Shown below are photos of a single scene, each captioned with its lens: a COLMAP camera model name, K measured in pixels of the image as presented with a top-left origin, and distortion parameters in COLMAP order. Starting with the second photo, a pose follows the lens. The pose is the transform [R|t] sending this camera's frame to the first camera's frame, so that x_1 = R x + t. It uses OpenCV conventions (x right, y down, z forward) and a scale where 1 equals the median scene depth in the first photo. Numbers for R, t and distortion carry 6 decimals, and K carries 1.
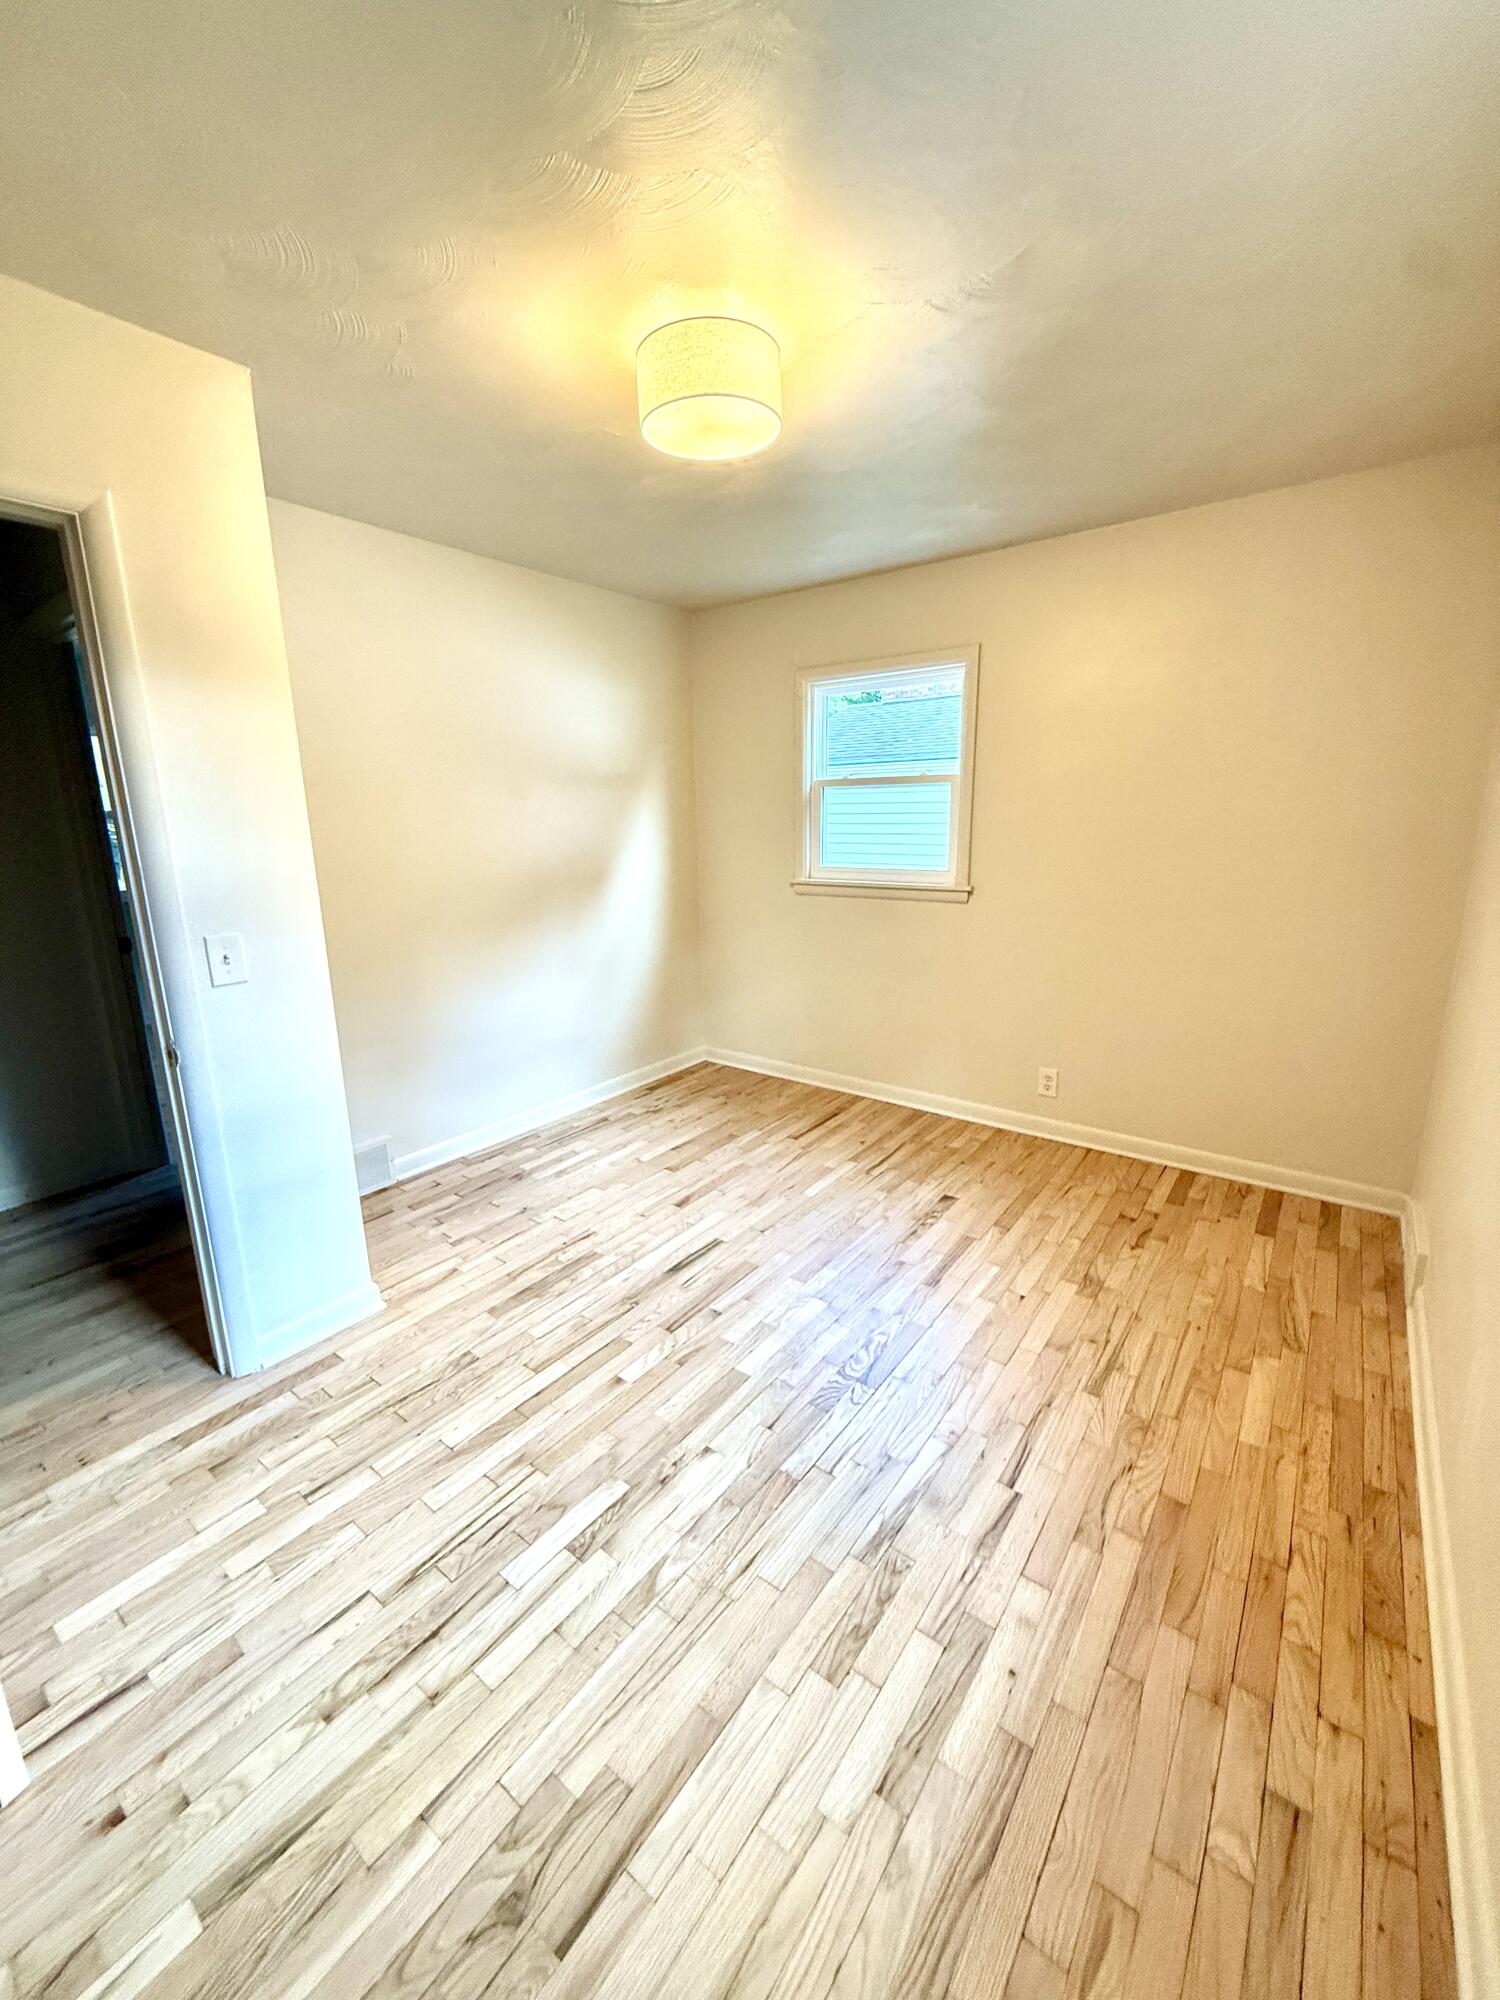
lens RADIAL K [[793.9, 0, 746.9], [0, 793.9, 999.3], [0, 0, 1]] dist [0.000568, -0.000711]
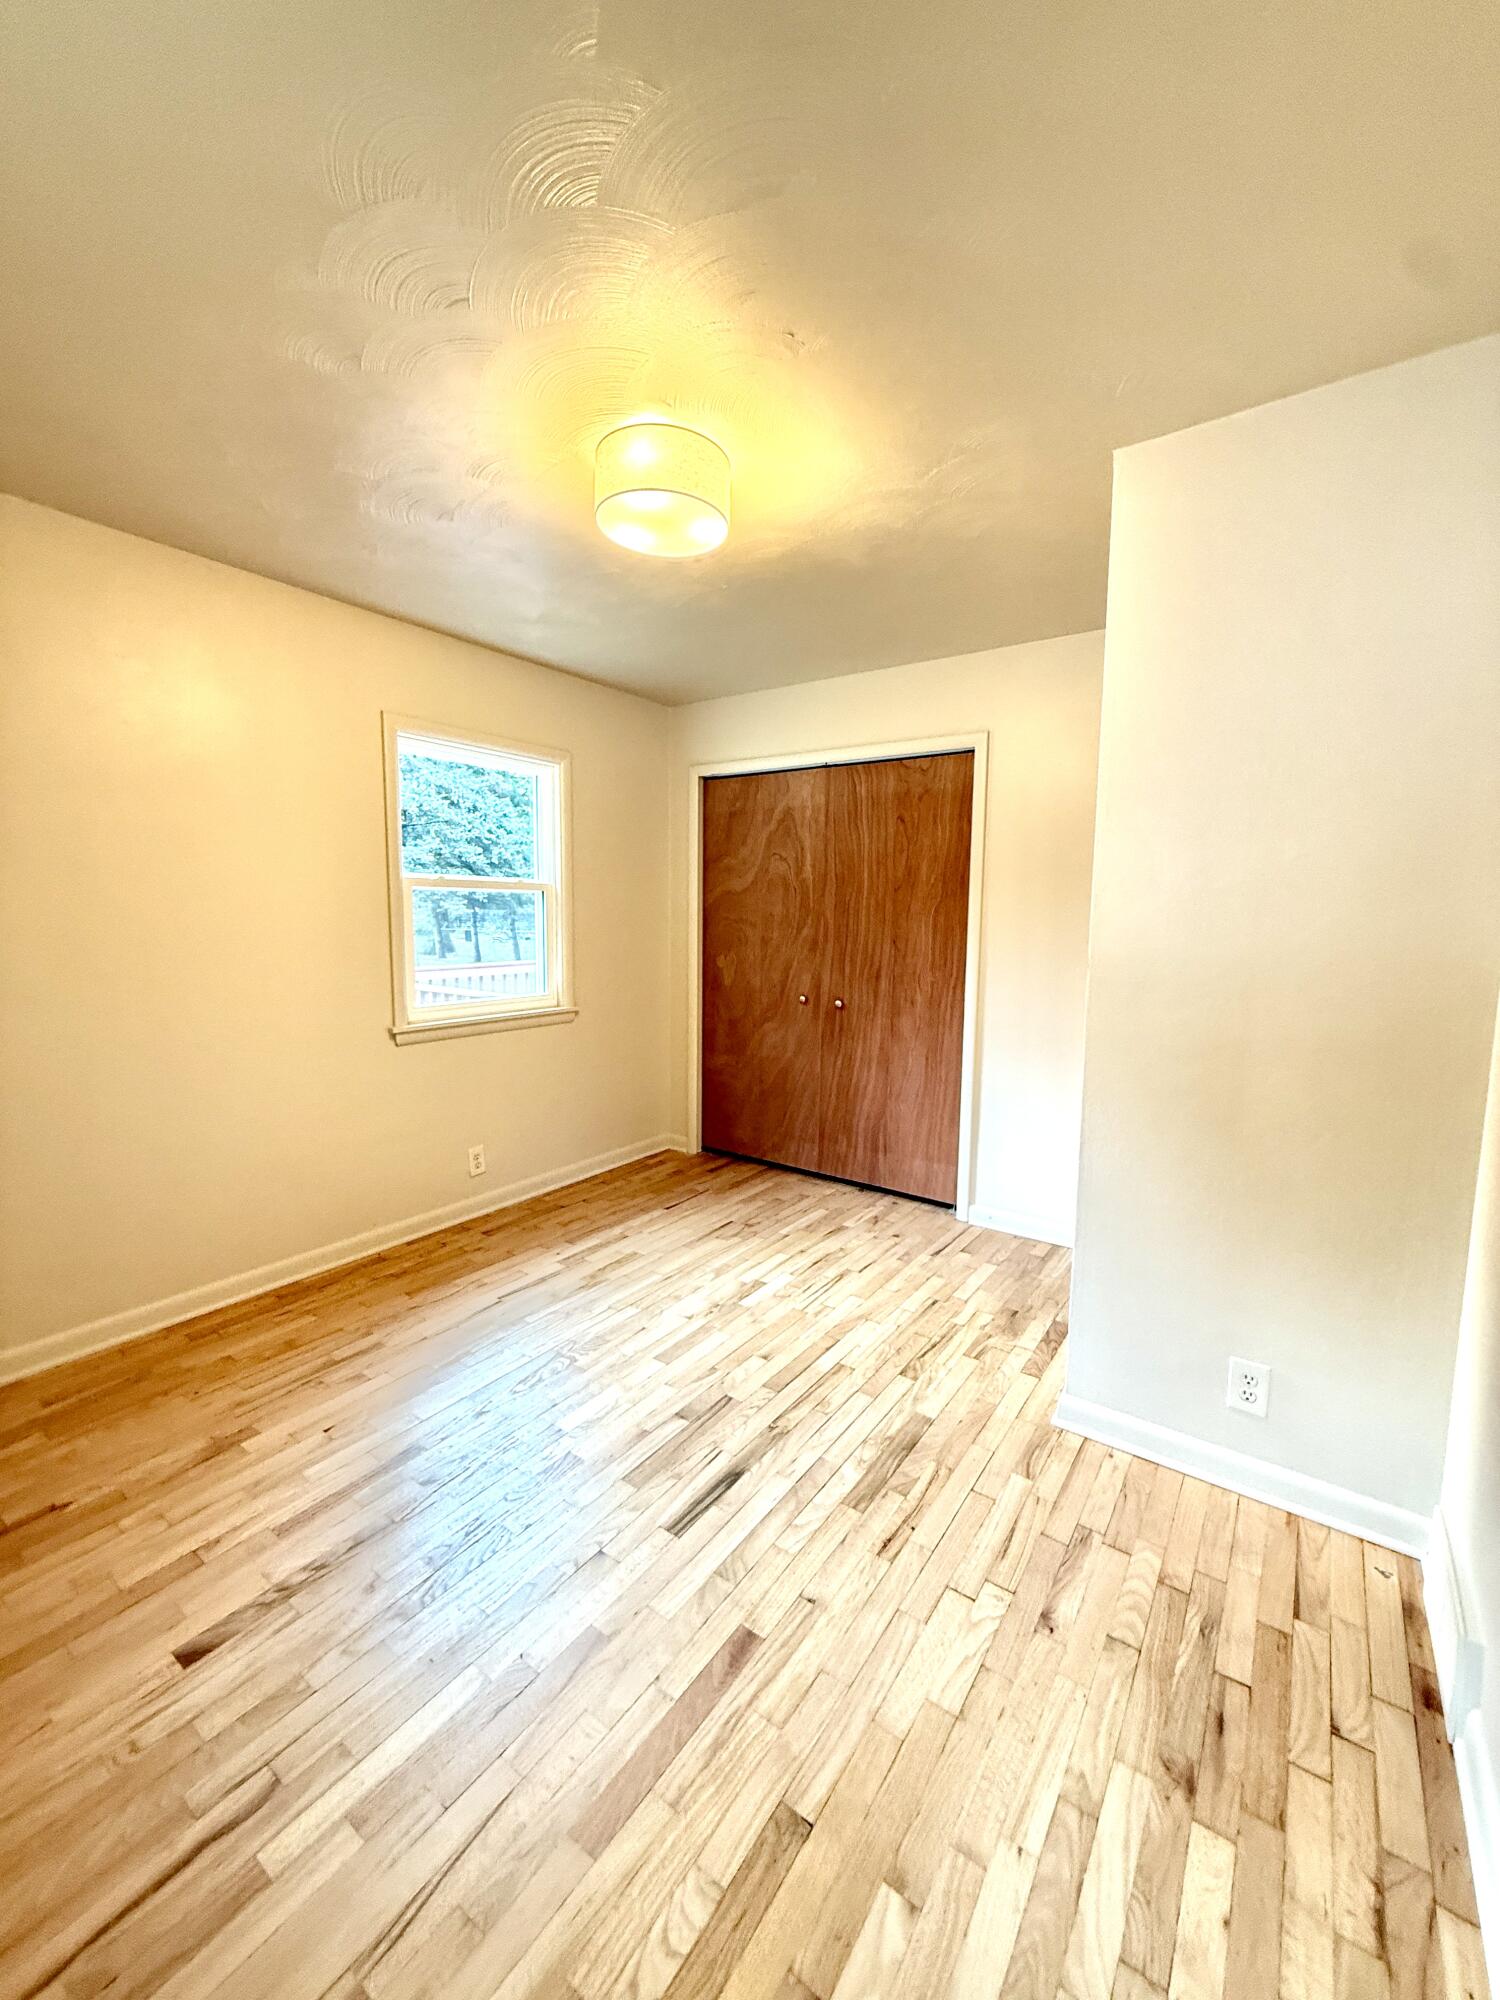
lens RADIAL K [[793.9, 0, 744.5], [0, 793.9, 995.8], [0, 0, 1]] dist [0.000568, -0.000711]
pose [[-0.999680, 0.008769, -0.023713, -0.107168], [0.000491, 0.944473, 0.328587, -0.410286], [0.025278, 0.328471, -0.944176, 1.916597]]
